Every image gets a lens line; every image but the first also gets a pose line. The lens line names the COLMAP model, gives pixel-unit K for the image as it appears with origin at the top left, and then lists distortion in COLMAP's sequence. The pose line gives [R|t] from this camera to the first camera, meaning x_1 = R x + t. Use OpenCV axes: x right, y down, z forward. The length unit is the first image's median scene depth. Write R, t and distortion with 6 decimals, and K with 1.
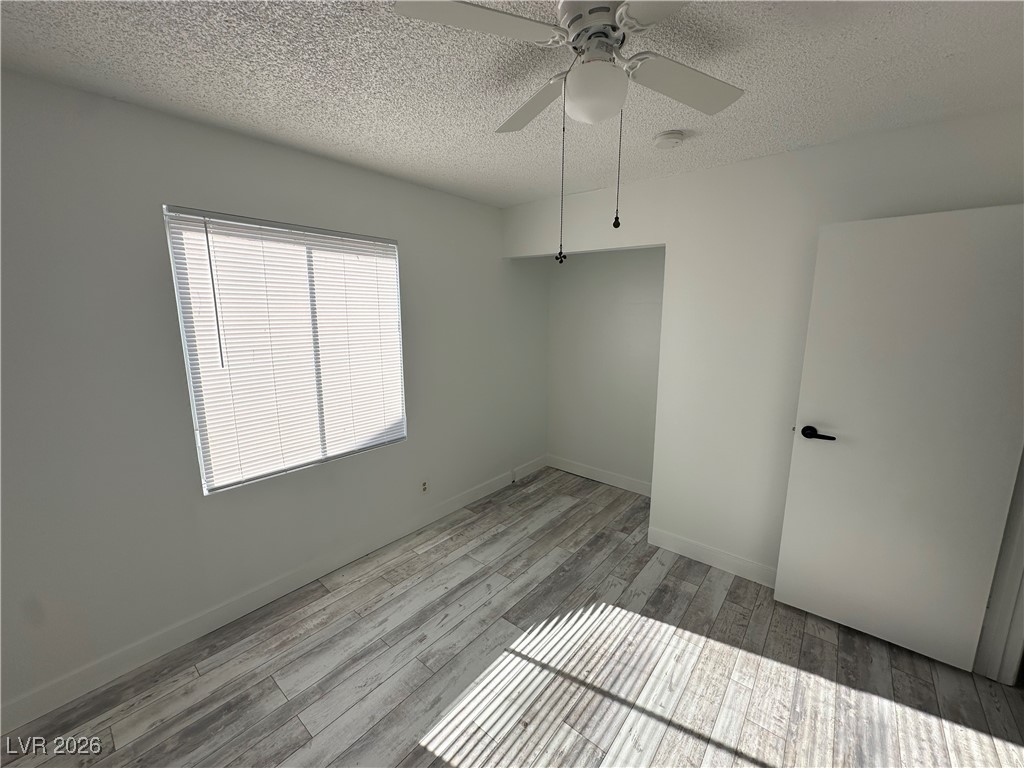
lens RADIAL K [[407.1, 0, 510.0], [0, 407.1, 384.9], [0, 0, 1]] dist [-0.006367, 0.001119]
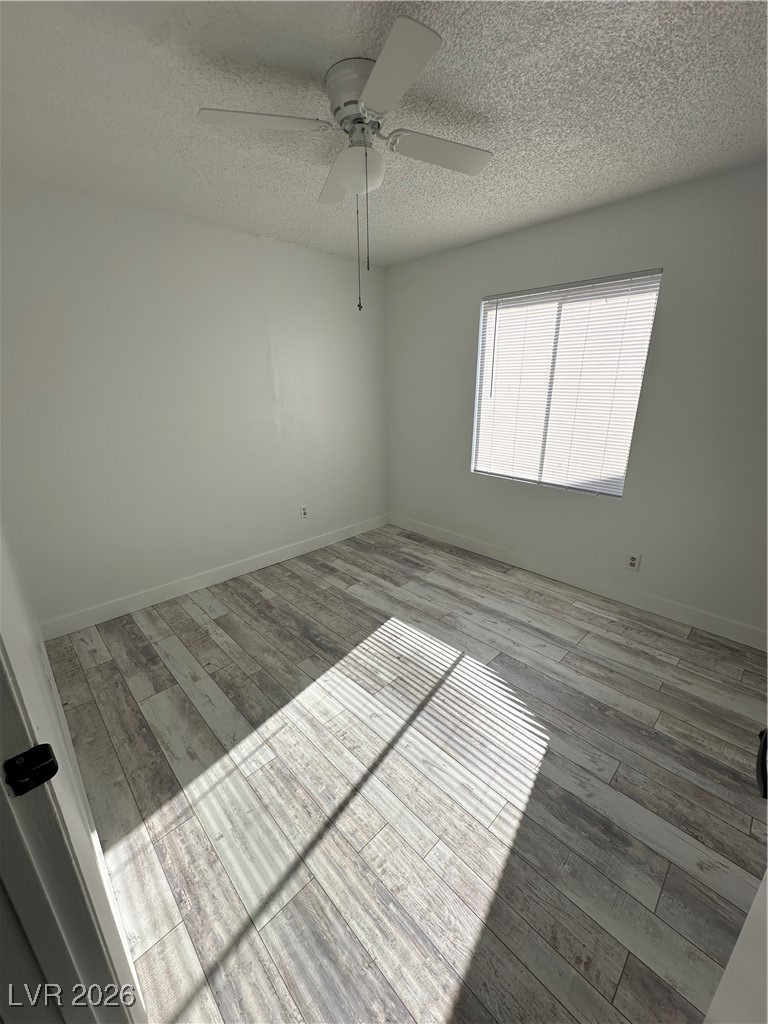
lens RADIAL K [[407.1, 0, 384.3], [0, 407.1, 512.3], [0, 0, 1]] dist [-0.006367, 0.001119]
pose [[-0.106371, 0.306701, -0.945843, 0.992238], [-0.172540, 0.931116, 0.321330, -0.062919], [0.979242, 0.197376, -0.046126, 0.743957]]
